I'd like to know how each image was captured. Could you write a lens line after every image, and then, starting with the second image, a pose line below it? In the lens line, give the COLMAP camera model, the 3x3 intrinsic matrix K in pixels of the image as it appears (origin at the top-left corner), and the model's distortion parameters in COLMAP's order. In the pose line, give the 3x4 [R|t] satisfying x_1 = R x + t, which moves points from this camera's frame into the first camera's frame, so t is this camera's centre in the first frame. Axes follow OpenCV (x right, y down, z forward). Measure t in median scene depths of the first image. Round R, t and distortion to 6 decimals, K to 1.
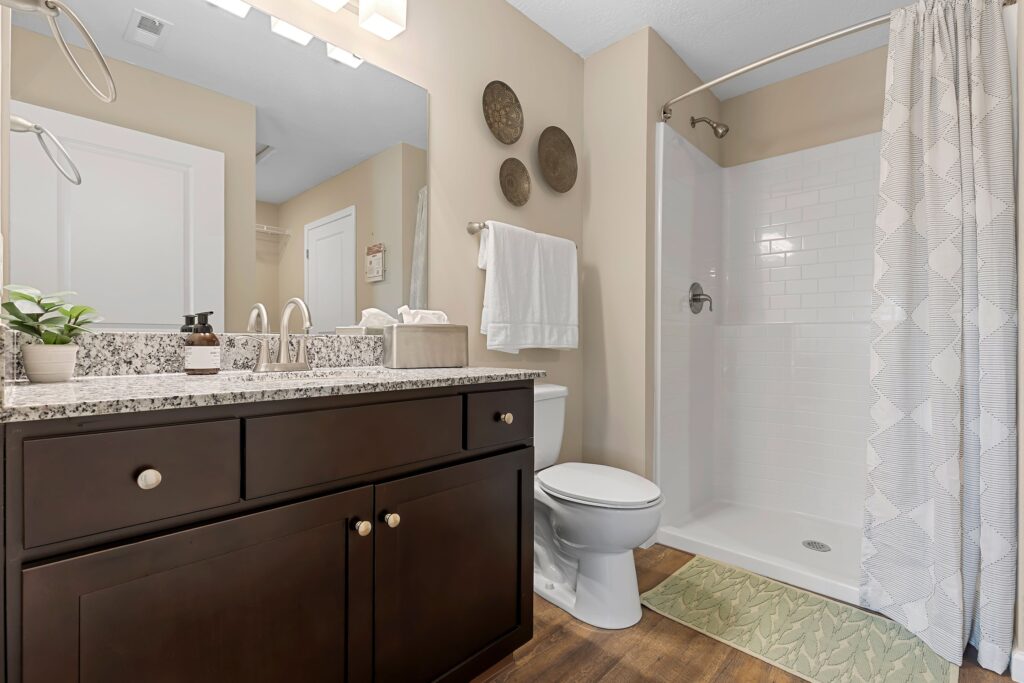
lens RADIAL K [[469.2, 0, 512.3], [0, 469.2, 340.7], [0, 0, 1]] dist [-0.000566, -0.000017]
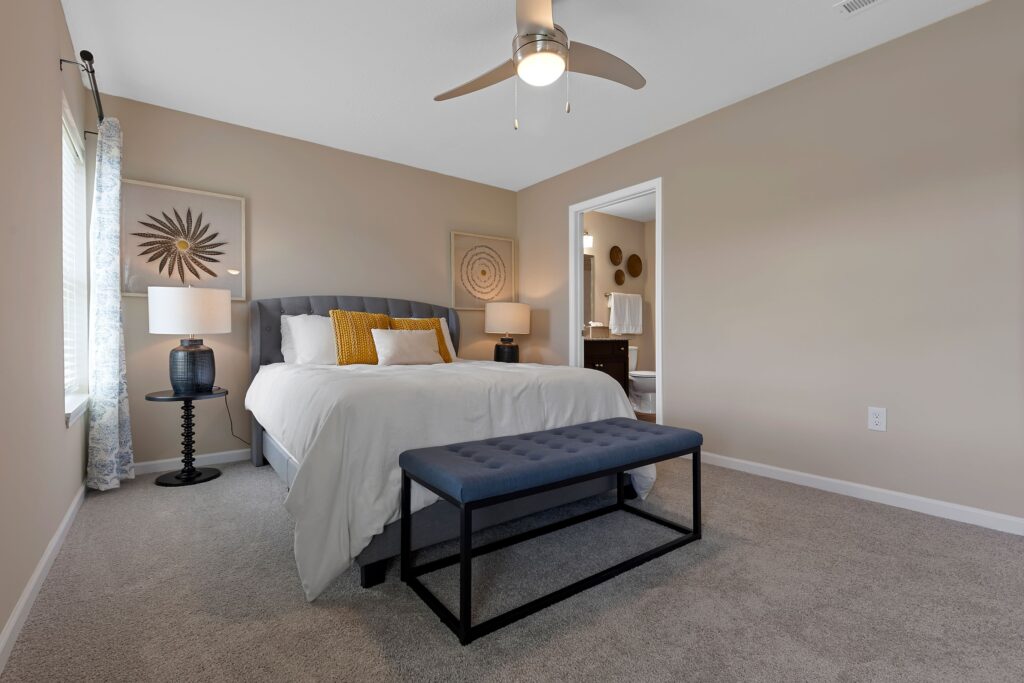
lens RADIAL K [[469.2, 0, 512.7], [0, 469.2, 339.0], [0, 0, 1]] dist [-0.000566, -0.000017]
pose [[0.986690, -0.004878, -0.162538, -0.188070], [0.005791, 0.999970, 0.005146, 0.030611], [0.162508, -0.006018, 0.986689, -2.108878]]
